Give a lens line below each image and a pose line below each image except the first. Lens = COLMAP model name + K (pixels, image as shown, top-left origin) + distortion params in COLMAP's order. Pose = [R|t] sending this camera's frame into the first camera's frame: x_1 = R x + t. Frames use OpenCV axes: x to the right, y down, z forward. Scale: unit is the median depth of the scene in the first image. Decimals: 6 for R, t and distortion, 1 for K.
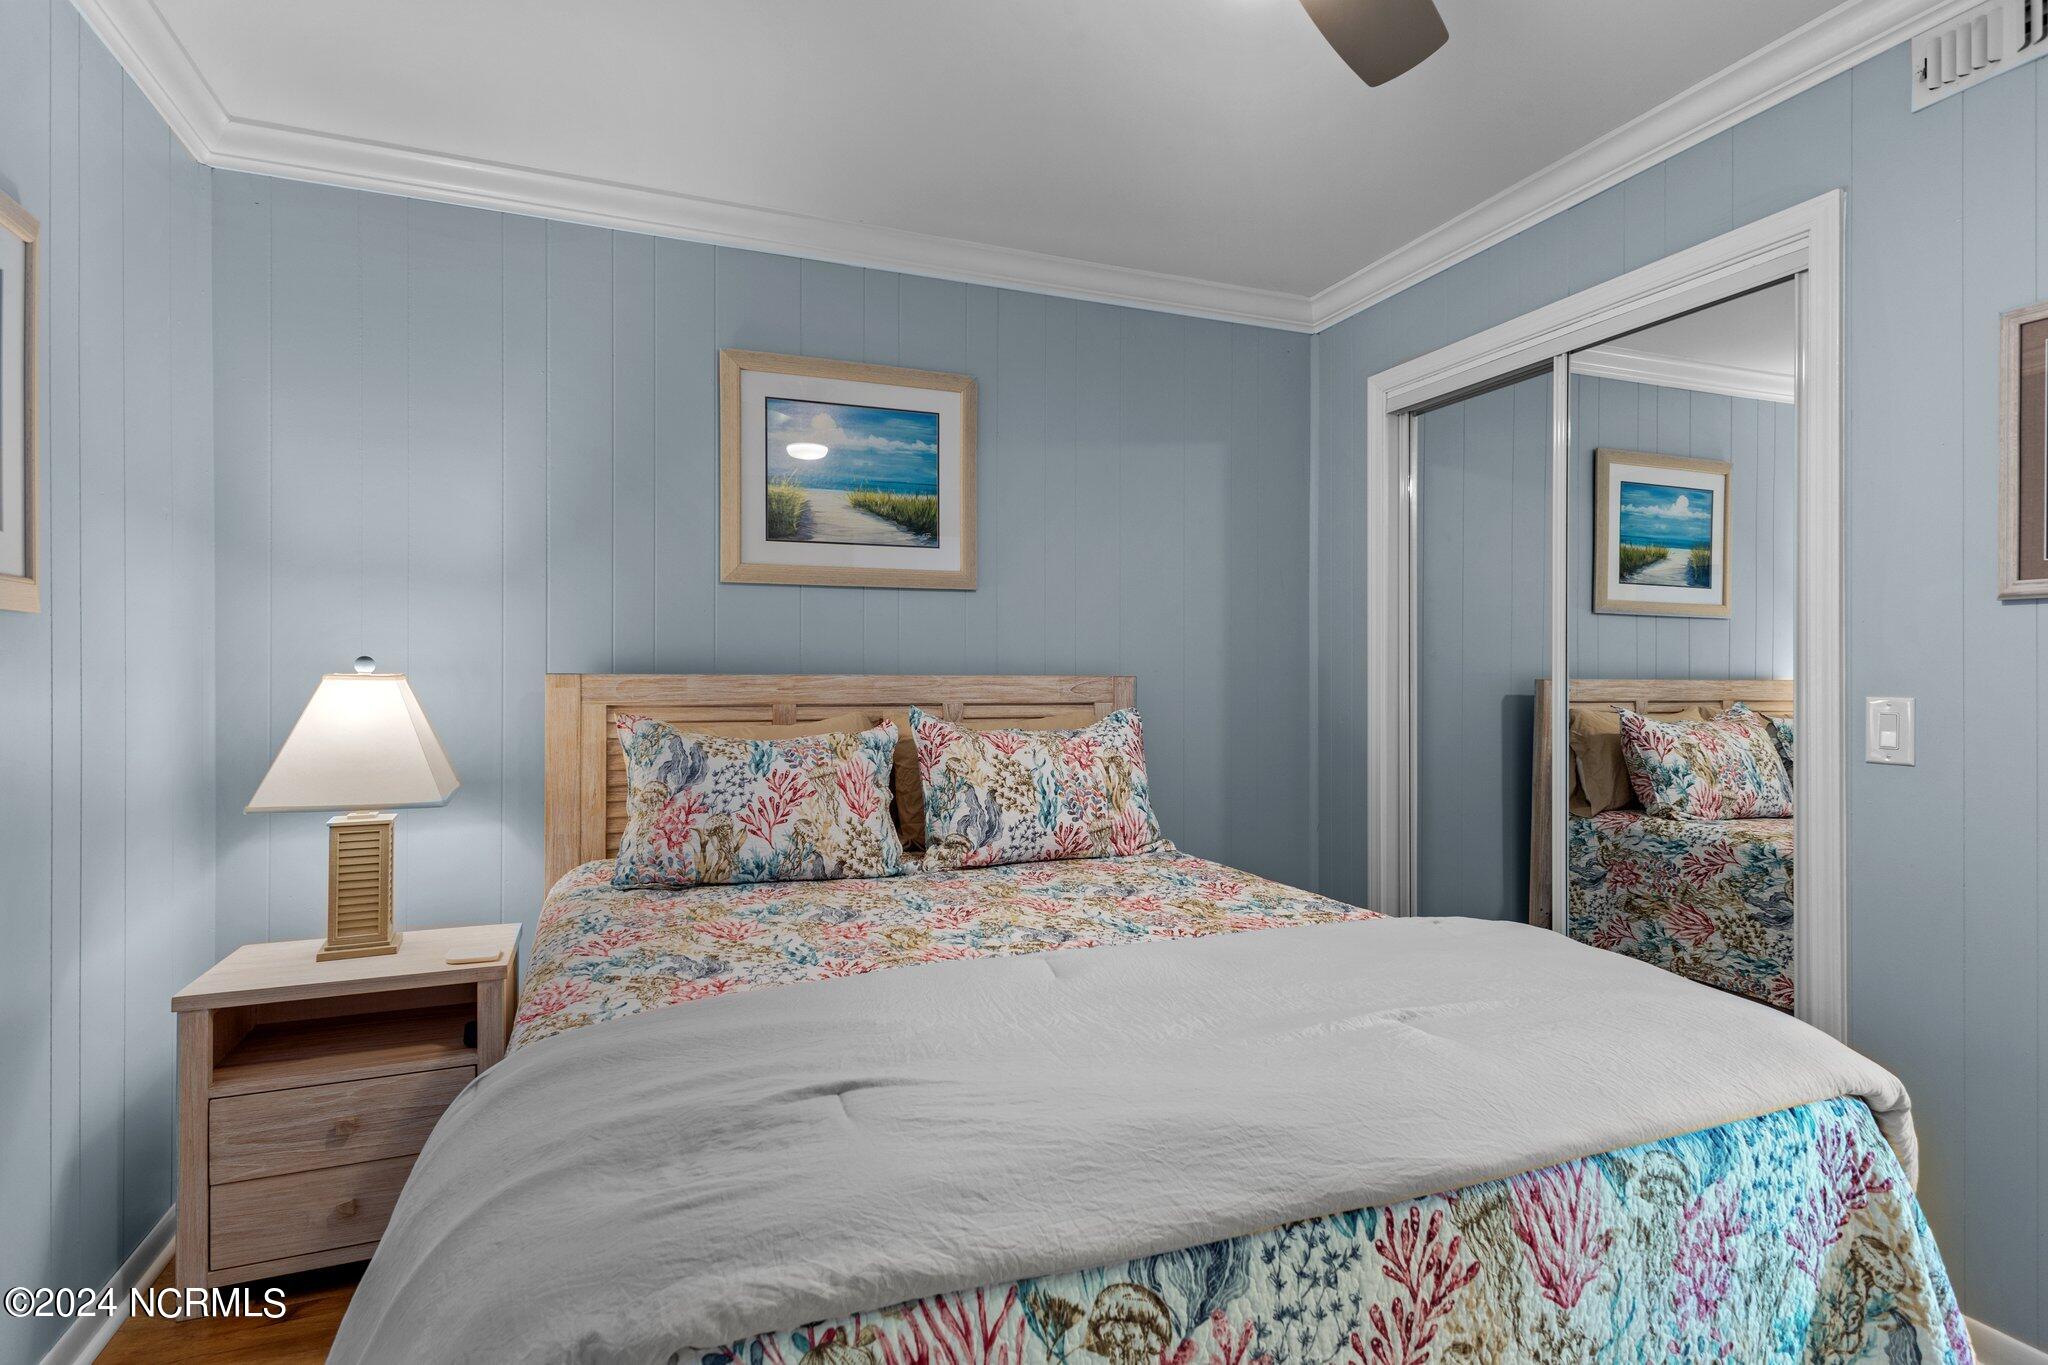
lens RADIAL K [[1048.0, 0, 1024.1], [0, 1048.0, 686.3], [0, 0, 1]] dist [0.019796, -0.000200]
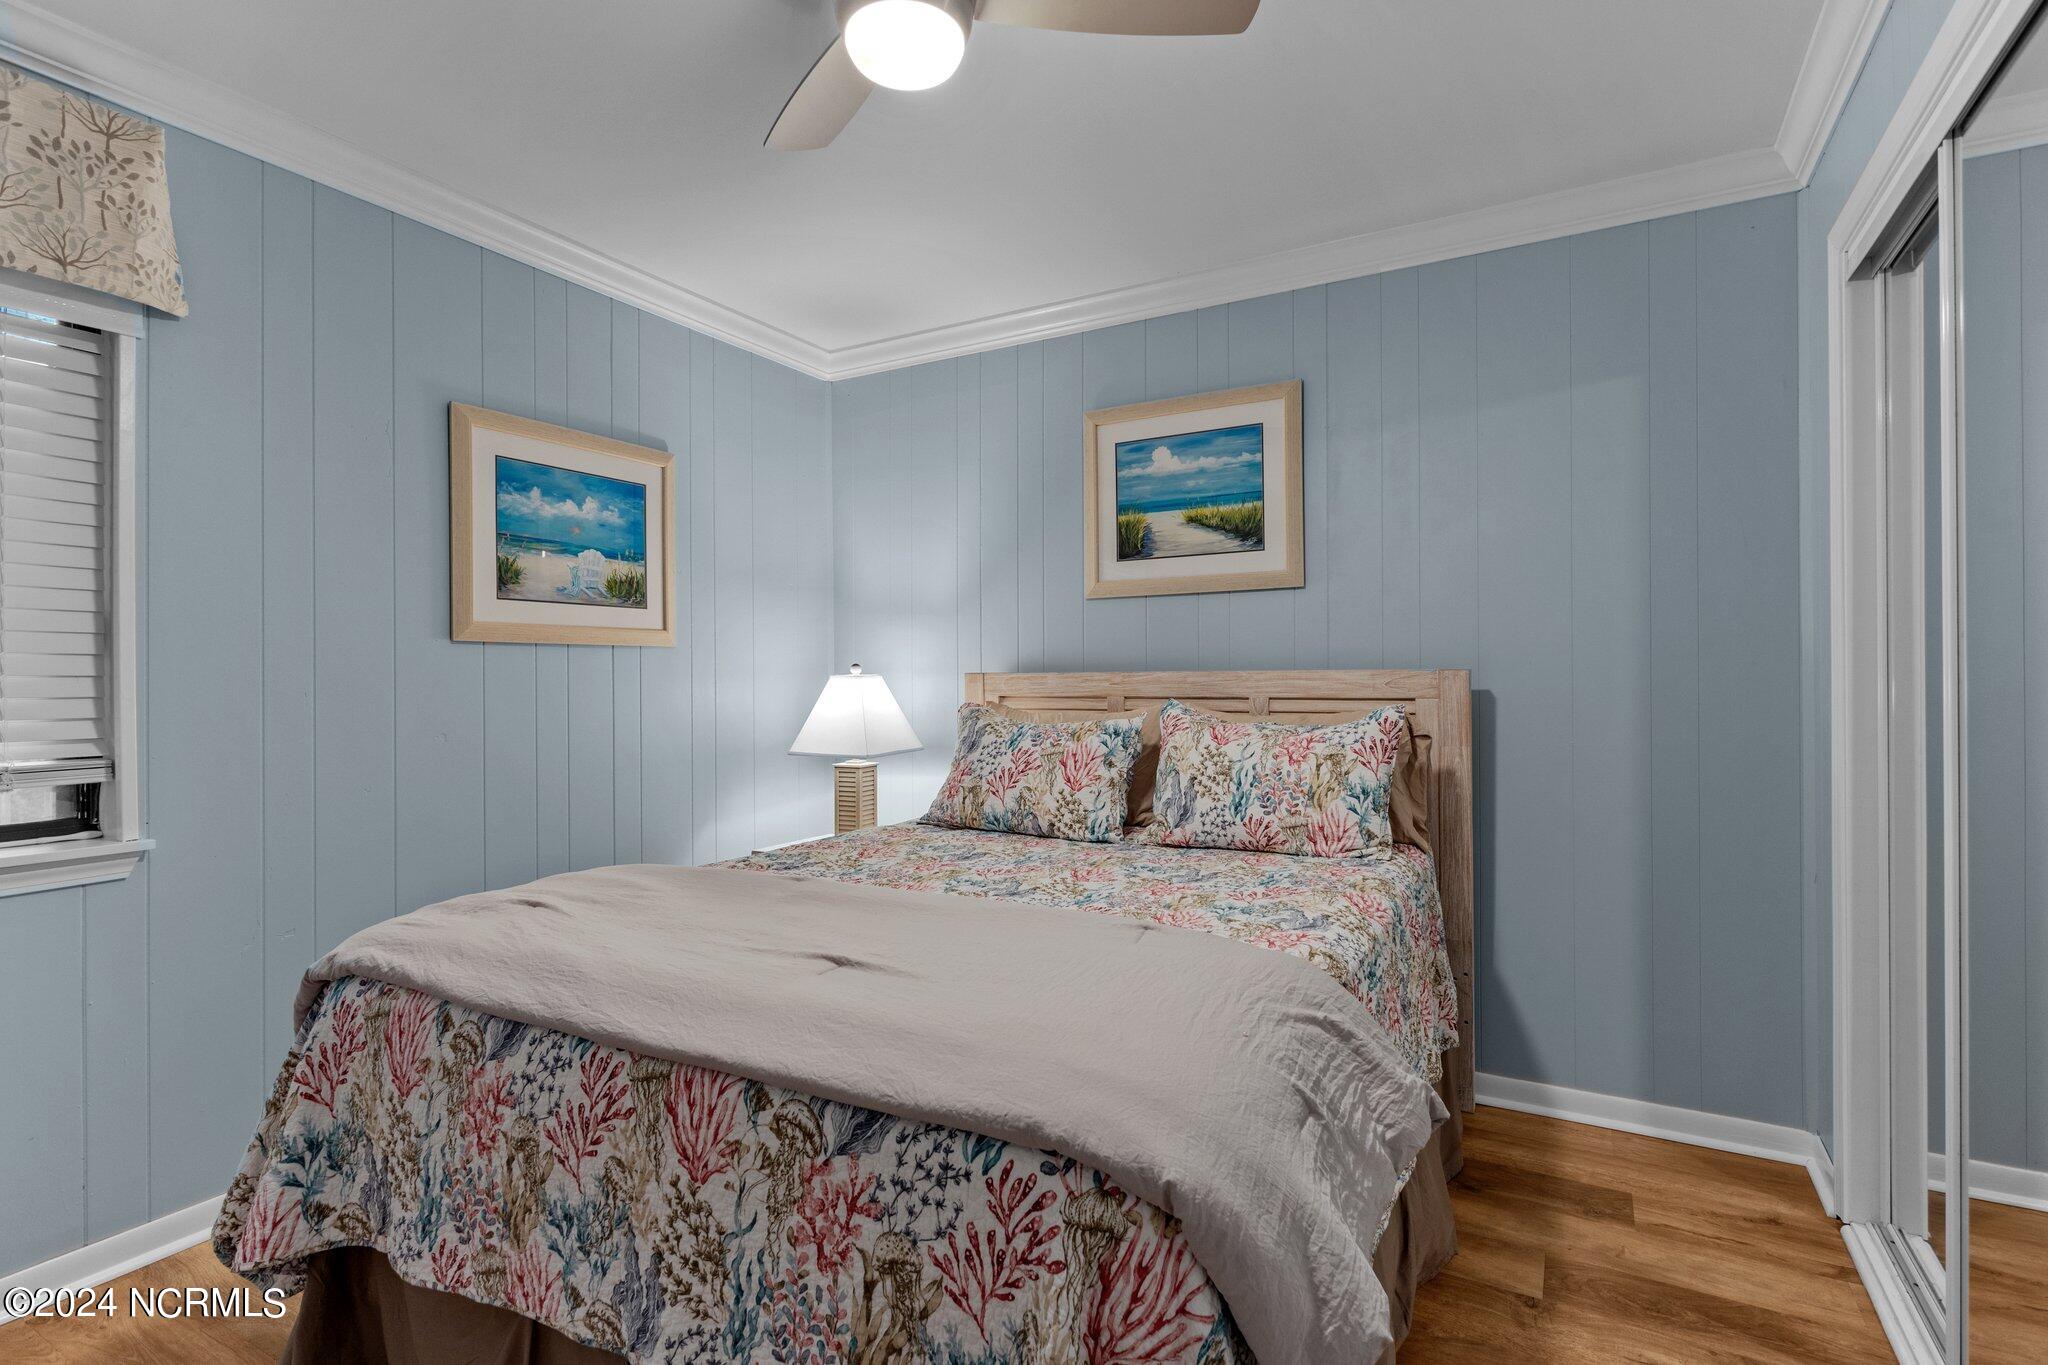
lens RADIAL K [[991.4, 0, 1026.1], [0, 991.4, 676.8], [0, 0, 1]] dist [0.012139, -0.004139]
pose [[0.628410, -0.006082, -0.777858, 0.660413], [0.003047, 0.999981, -0.005358, 0.000400], [0.777876, 0.000997, 0.628417, 0.224769]]
